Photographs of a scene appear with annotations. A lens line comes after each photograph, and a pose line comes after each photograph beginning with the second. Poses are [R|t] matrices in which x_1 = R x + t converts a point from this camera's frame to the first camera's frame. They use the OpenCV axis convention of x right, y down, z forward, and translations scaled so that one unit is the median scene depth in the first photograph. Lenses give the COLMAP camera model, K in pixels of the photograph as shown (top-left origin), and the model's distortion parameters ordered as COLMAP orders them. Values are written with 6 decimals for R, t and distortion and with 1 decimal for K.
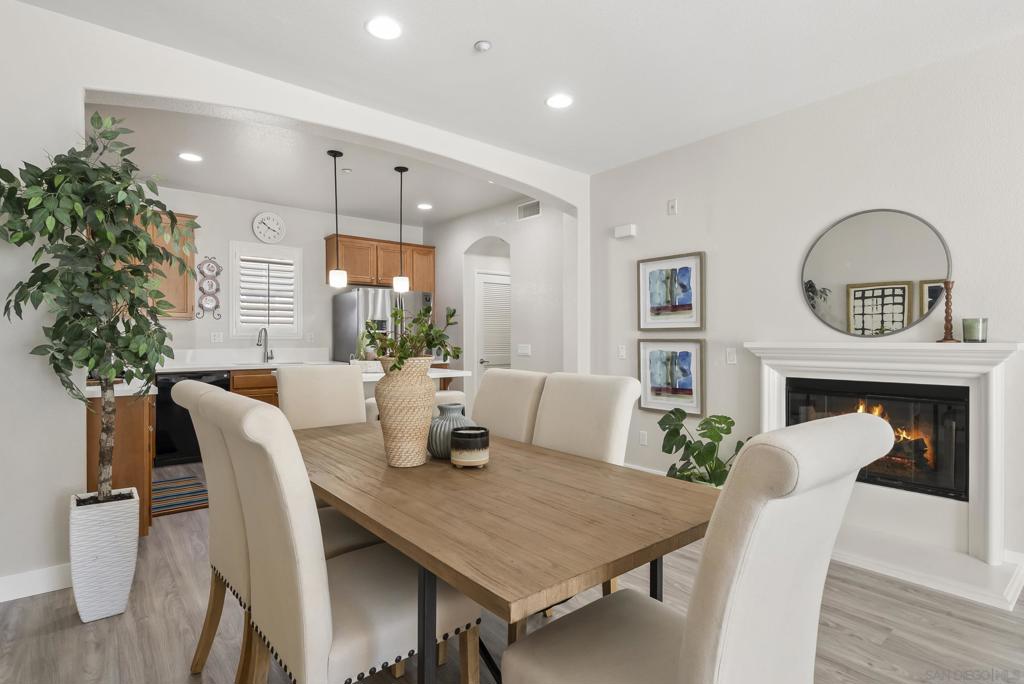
lens RADIAL K [[538.2, 0, 519.7], [0, 538.2, 344.0], [0, 0, 1]] dist [-0.000196, 0.000665]
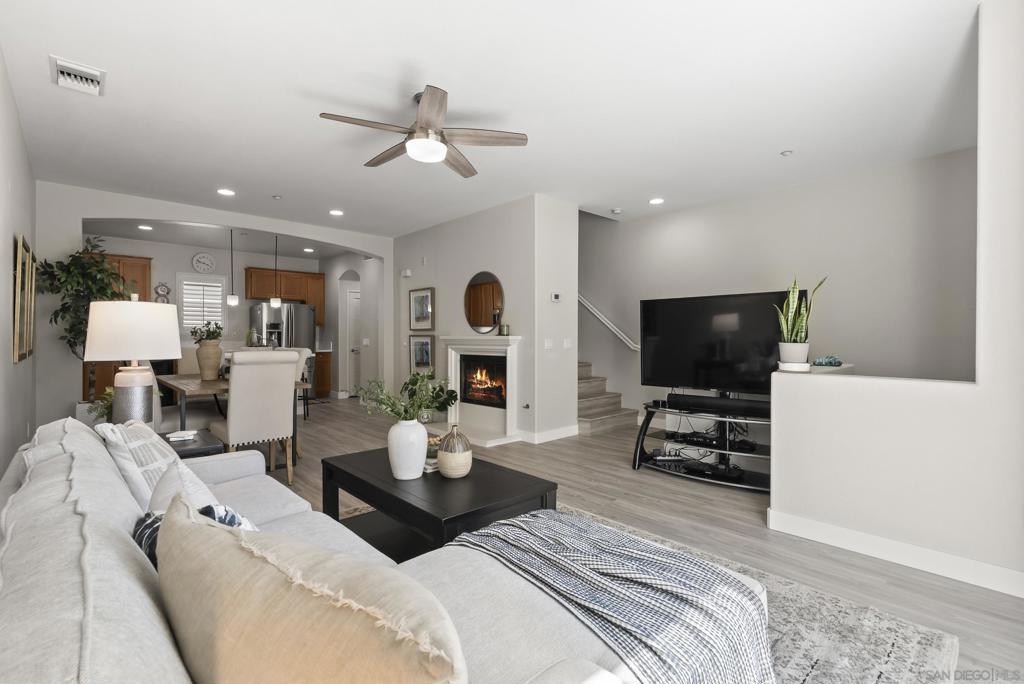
lens RADIAL K [[476.7, 0, 508.3], [0, 476.7, 340.8], [0, 0, 1]] dist [-0.001710, -0.000151]
pose [[0.998070, 0.000119, 0.062103, 0.347099], [0.000111, 0.999993, -0.003702, 0.012102], [-0.062103, 0.003702, 0.998063, -0.449881]]
